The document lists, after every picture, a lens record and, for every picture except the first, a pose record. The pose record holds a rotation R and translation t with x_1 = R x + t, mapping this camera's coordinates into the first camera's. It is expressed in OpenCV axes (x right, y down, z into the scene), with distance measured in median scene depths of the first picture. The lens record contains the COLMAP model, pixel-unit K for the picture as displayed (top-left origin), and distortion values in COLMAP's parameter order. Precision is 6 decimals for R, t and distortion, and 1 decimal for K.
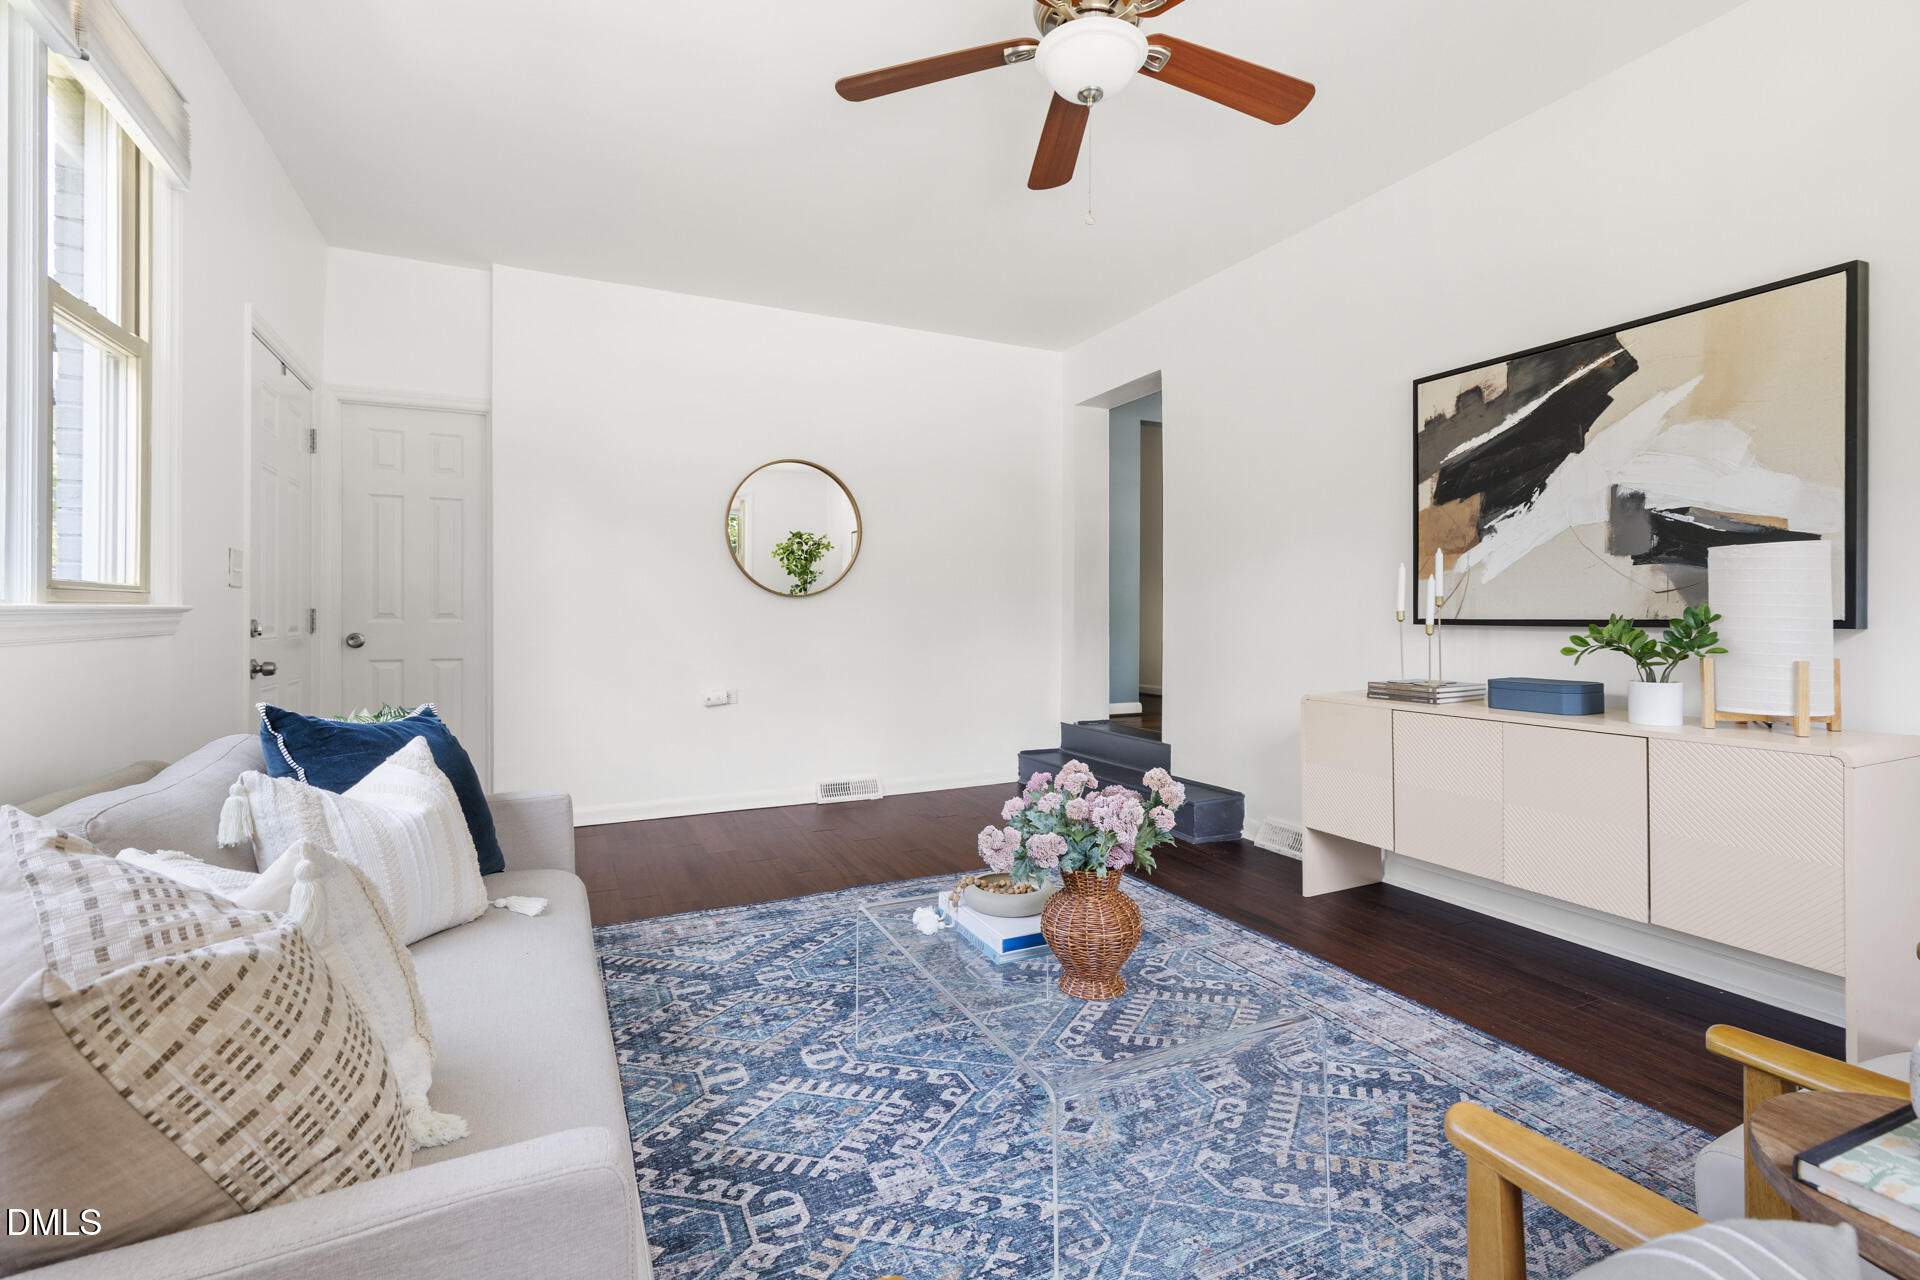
lens RADIAL K [[886.6, 0, 980.7], [0, 886.6, 622.8], [0, 0, 1]] dist [0.016331, -0.000108]
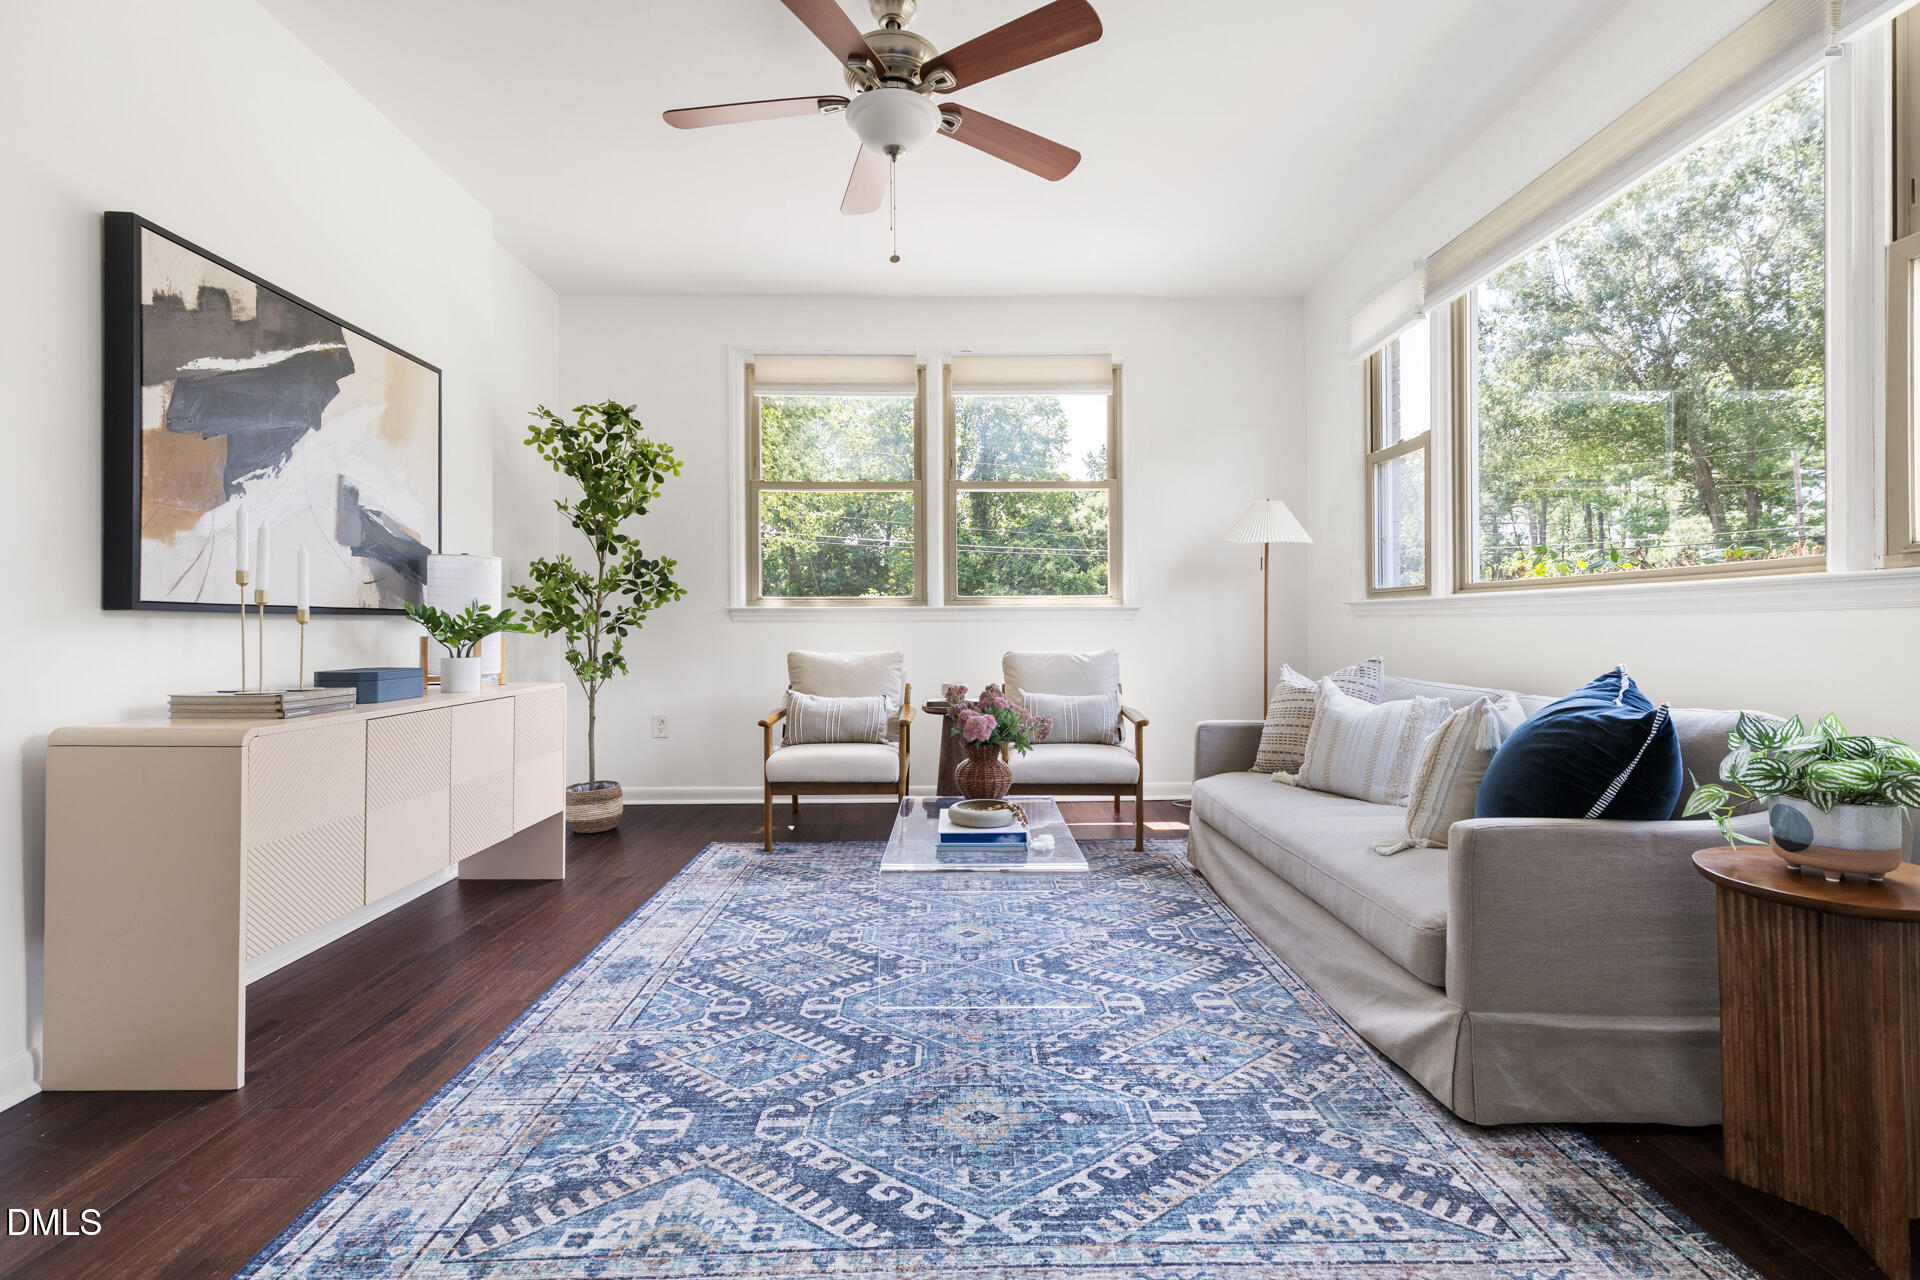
lens RADIAL K [[866.1, 0, 965.1], [0, 866.1, 638.7], [0, 0, 1]] dist [0.007242, -0.000138]
pose [[-0.904205, 0.000513, 0.427097, -0.371756], [0.011115, 0.999689, 0.022331, 0.018858], [-0.426953, 0.024939, -0.903930, 1.666245]]
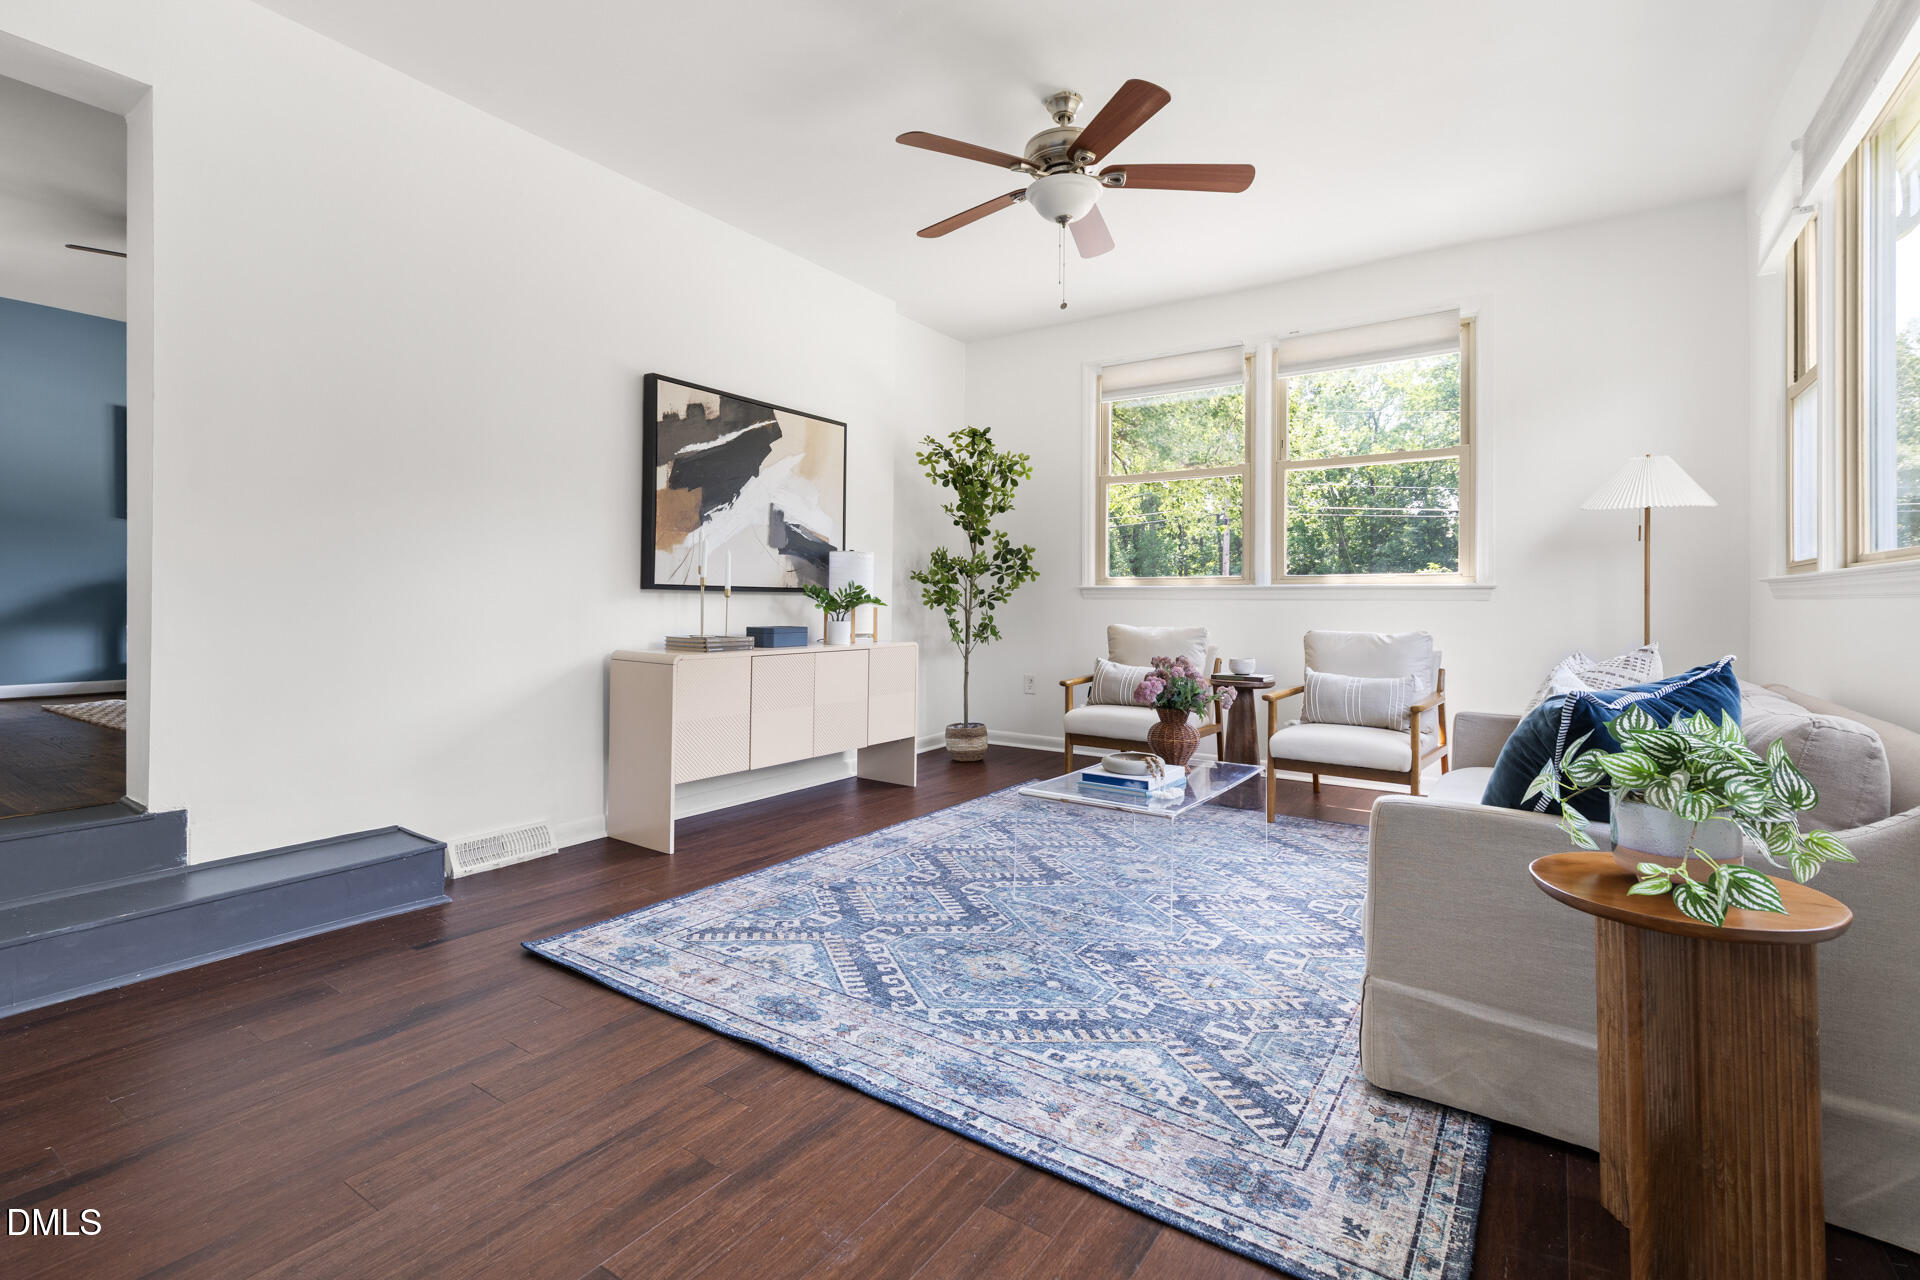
lens RADIAL K [[865.7, 0, 960.4], [0, 865.7, 620.9], [0, 0, 1]] dist [0.009617, -0.000777]
pose [[-0.491086, -0.019129, 0.870901, -0.851935], [0.002731, 0.999720, 0.023498, 0.021983], [-0.871107, 0.013917, -0.490897, 1.536239]]
